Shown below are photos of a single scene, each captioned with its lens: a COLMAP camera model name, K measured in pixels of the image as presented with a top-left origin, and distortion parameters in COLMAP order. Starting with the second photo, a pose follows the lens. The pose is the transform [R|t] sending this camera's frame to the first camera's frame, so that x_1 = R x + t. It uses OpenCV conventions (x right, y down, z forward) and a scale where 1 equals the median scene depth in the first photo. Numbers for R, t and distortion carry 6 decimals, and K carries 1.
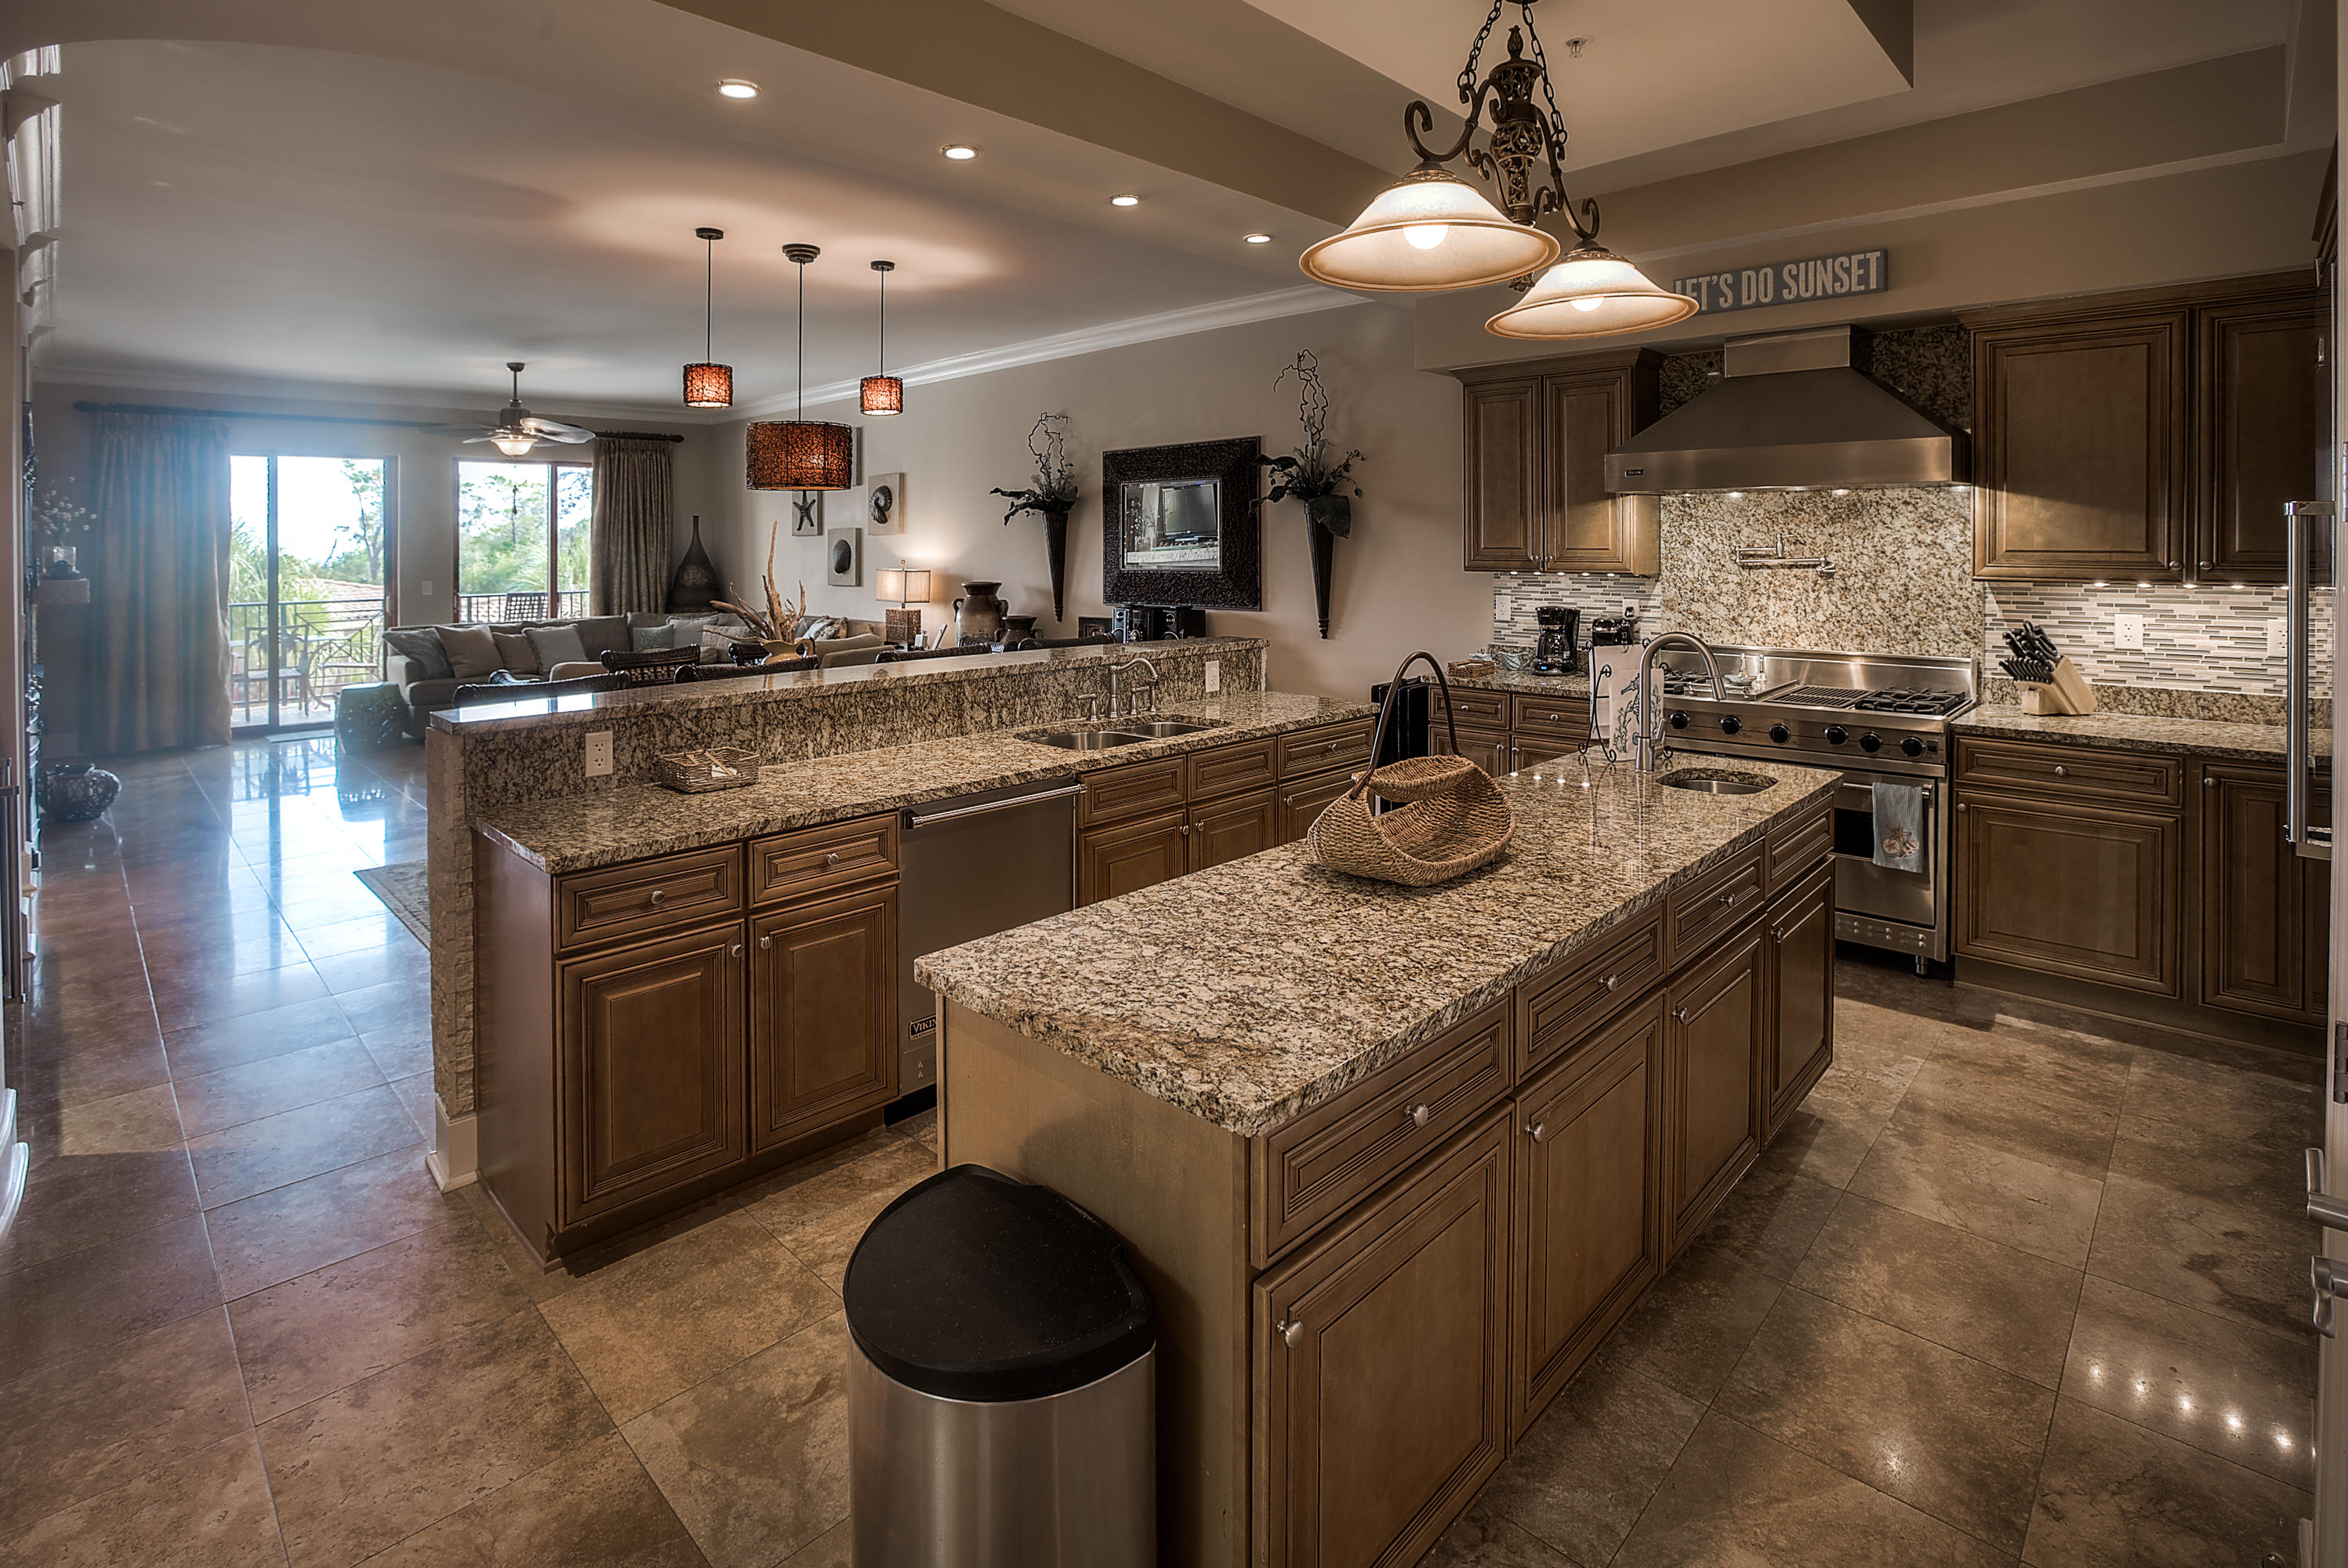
lens RADIAL K [[1161.2, 0, 1146.3], [0, 1161.2, 667.9], [0, 0, 1]] dist [-0.027853, 0.019797]
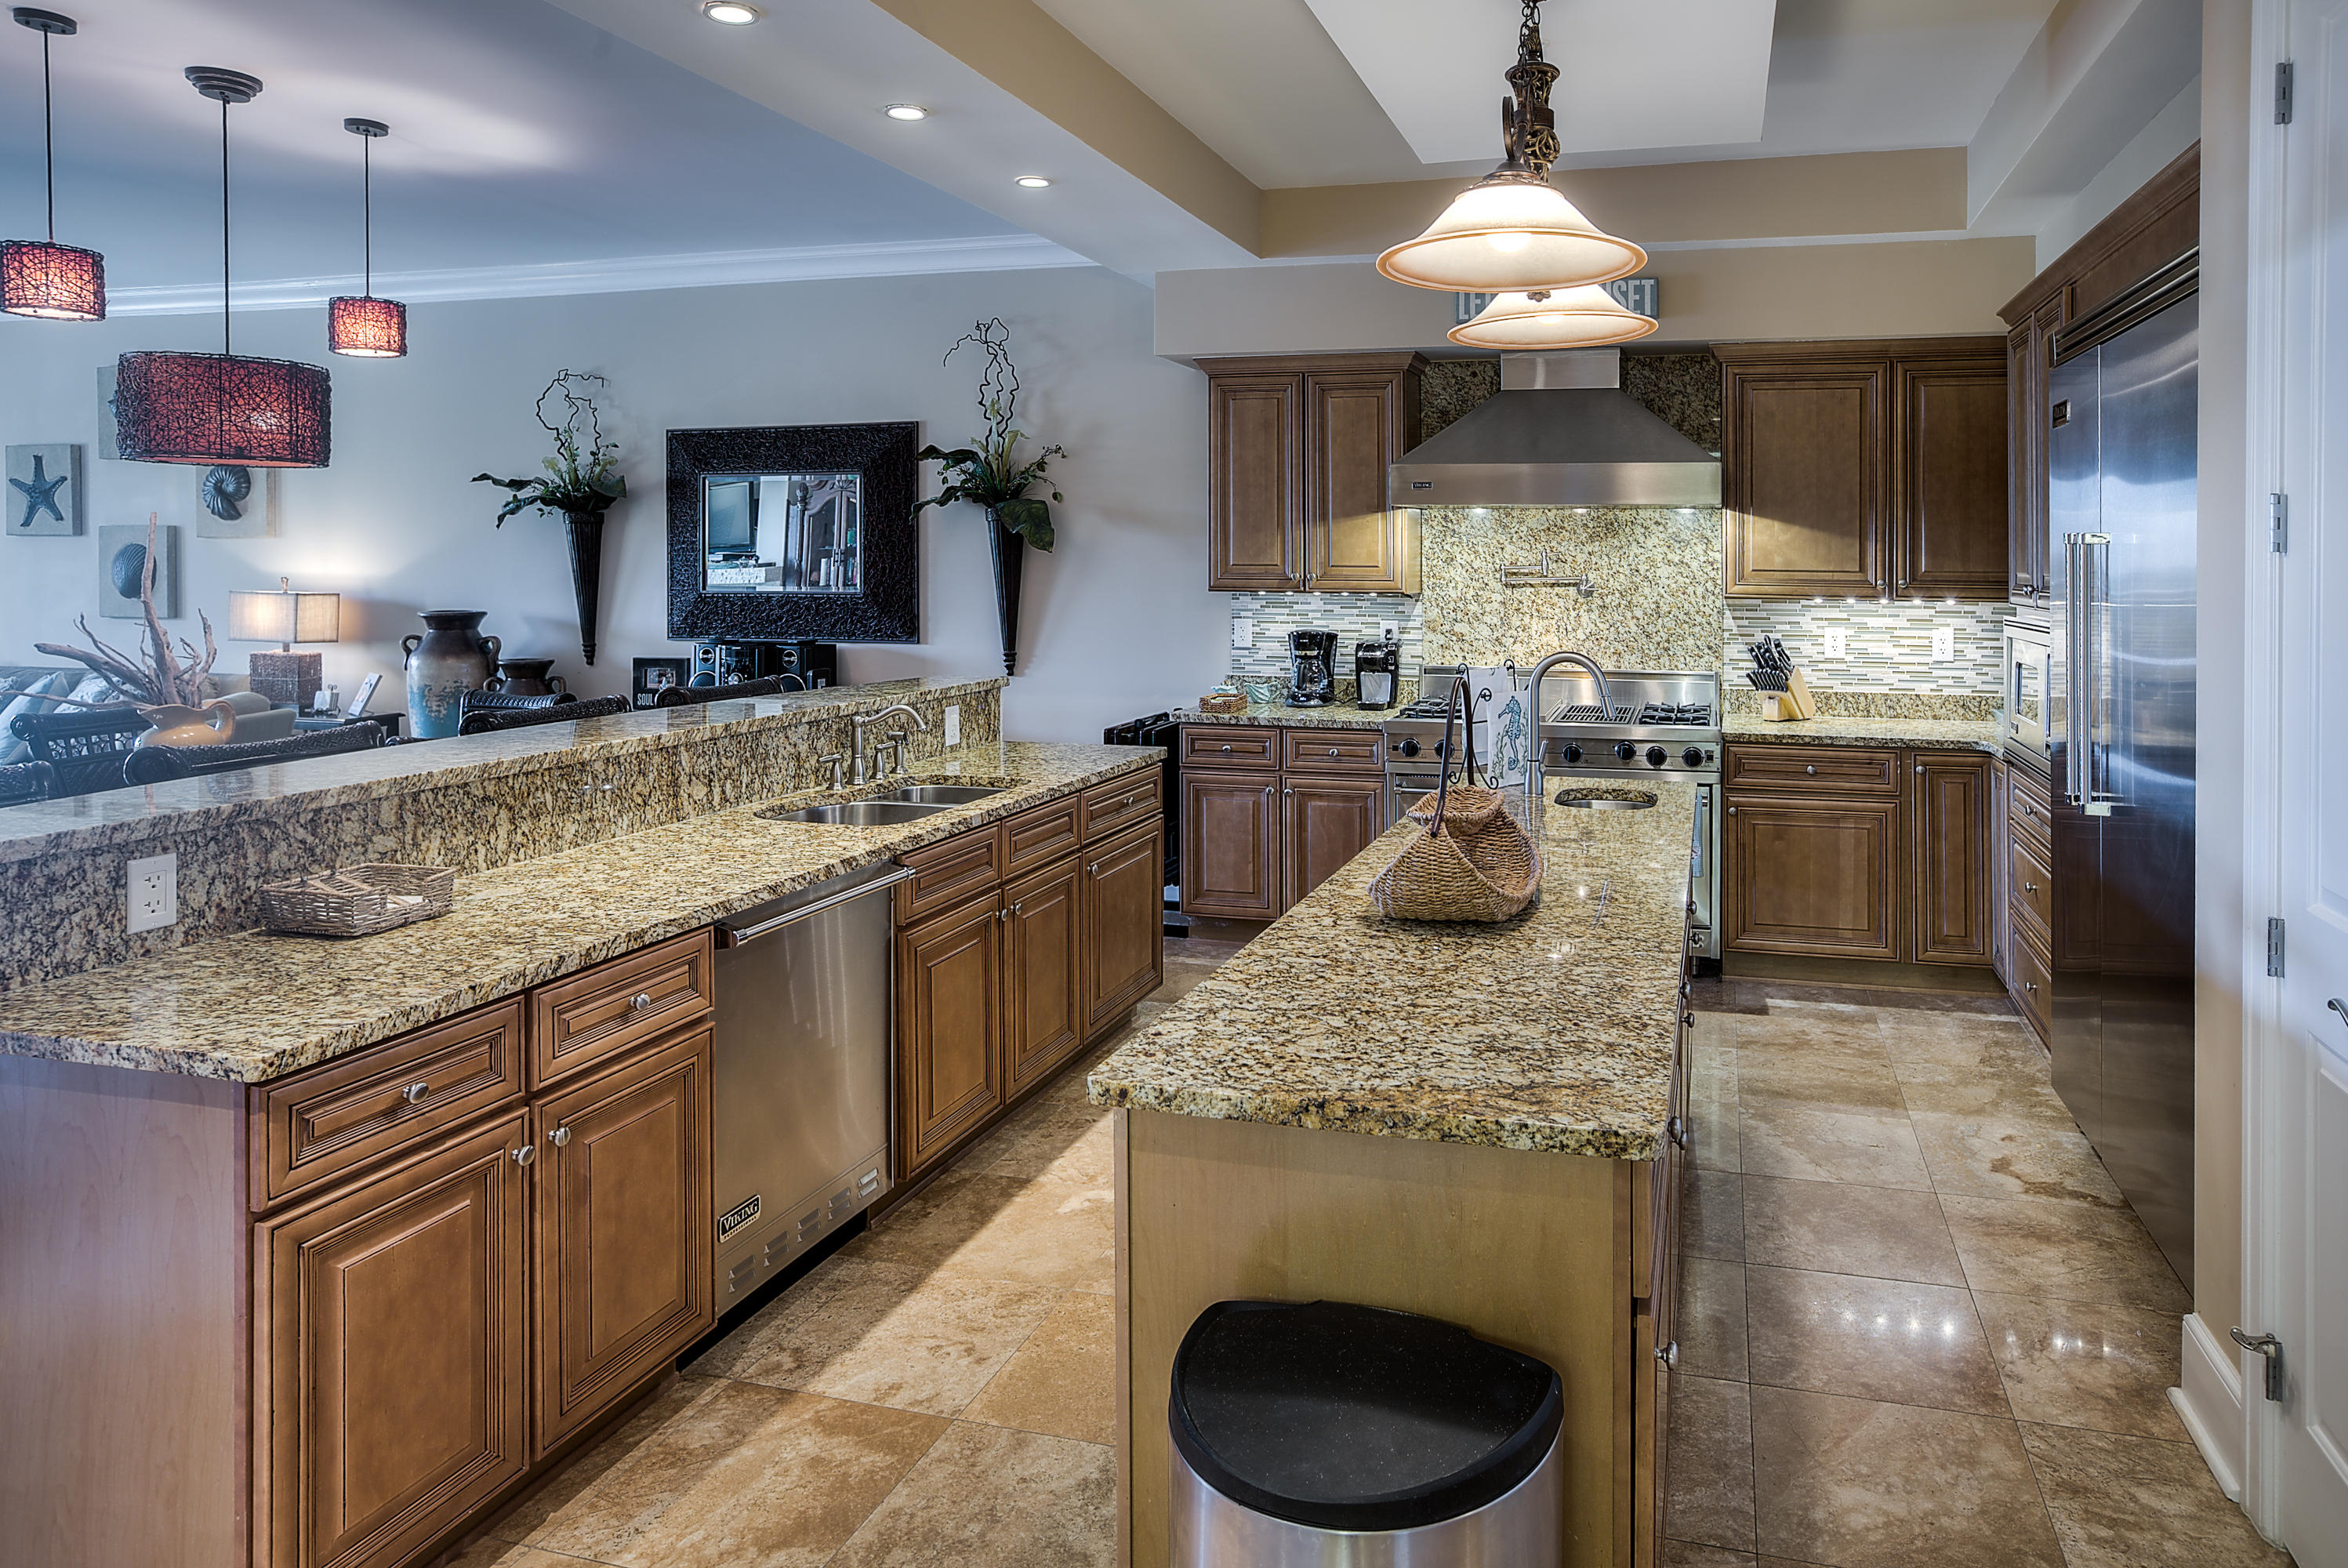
lens RADIAL K [[1444.7, 0, 1309.5], [0, 1444.7, 721.3], [0, 0, 1]] dist [-0.025513, 0.047625]
pose [[0.867181, -0.046840, 0.495785, -0.225079], [0.044573, 0.998871, 0.016408, -0.000660], [-0.495994, 0.007870, 0.868290, 0.027023]]
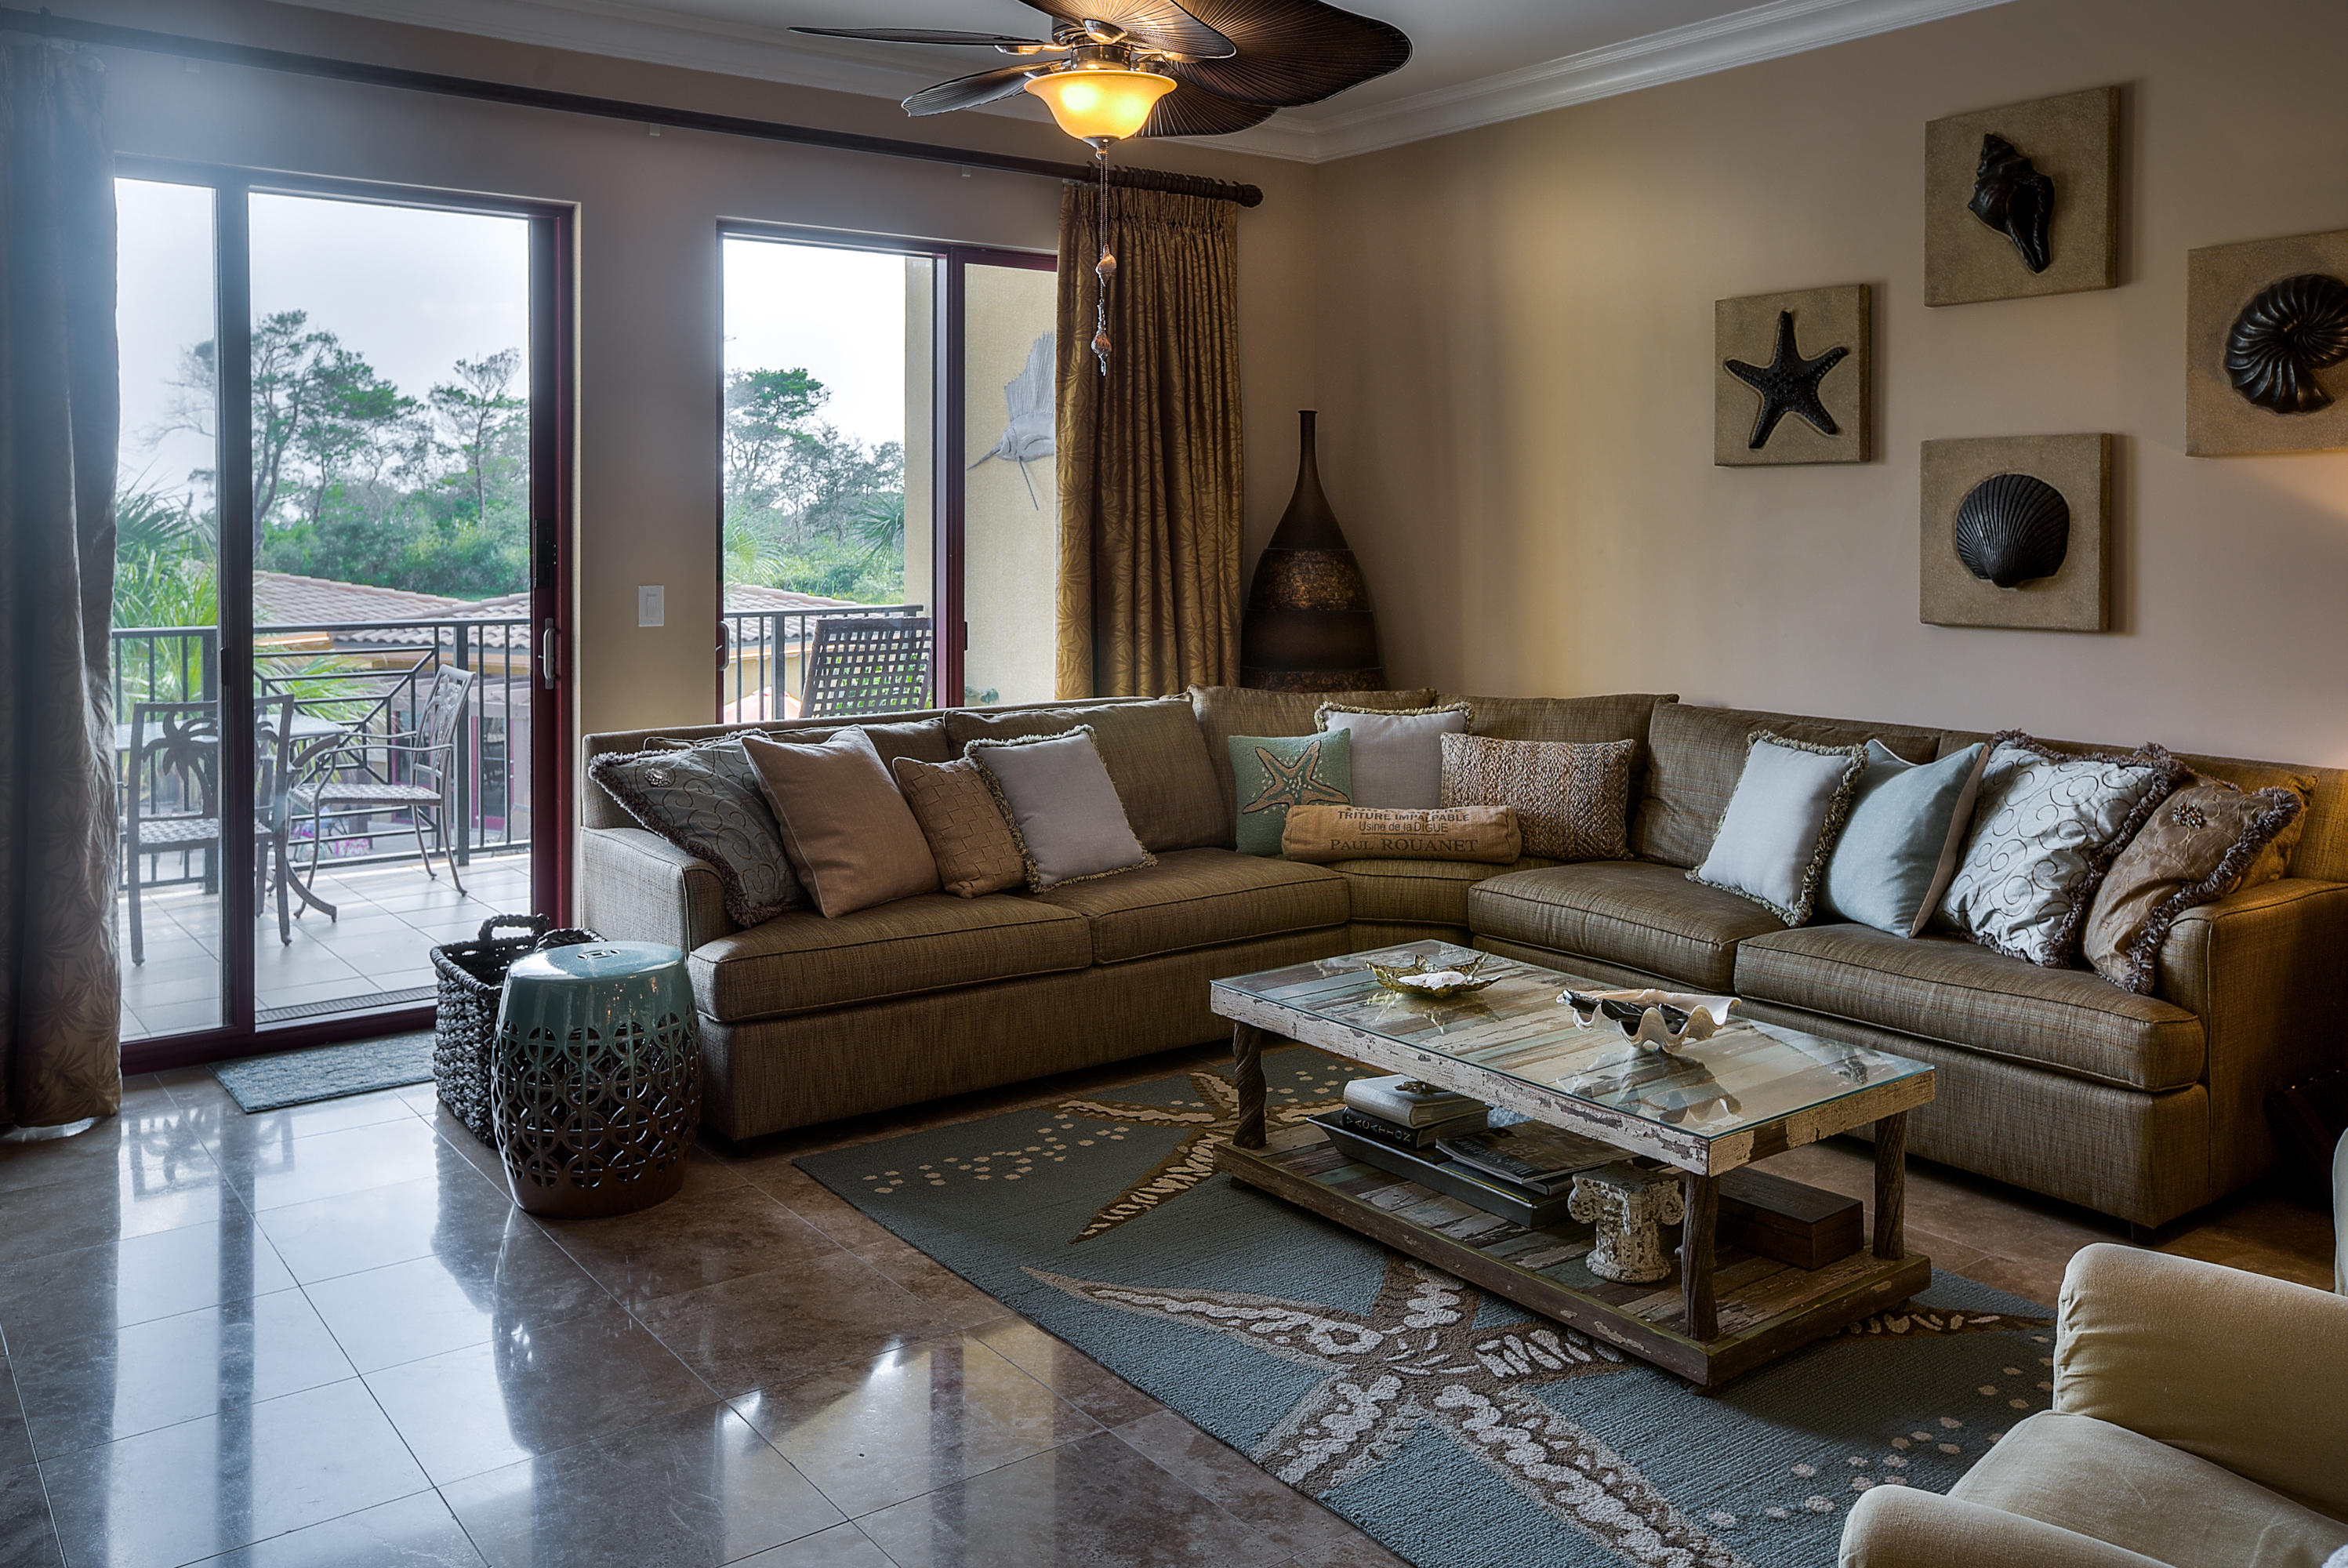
lens RADIAL K [[1882.5, 0, 1174.0], [0, 1882.5, 784.0], [0, 0, 1]] dist [0.003866, 0.065309]
pose [[0.991649, 0.031410, -0.125080, -0.889020], [-0.027403, 0.999059, 0.033623, -0.088276], [0.126018, -0.029914, 0.991577, 1.044712]]
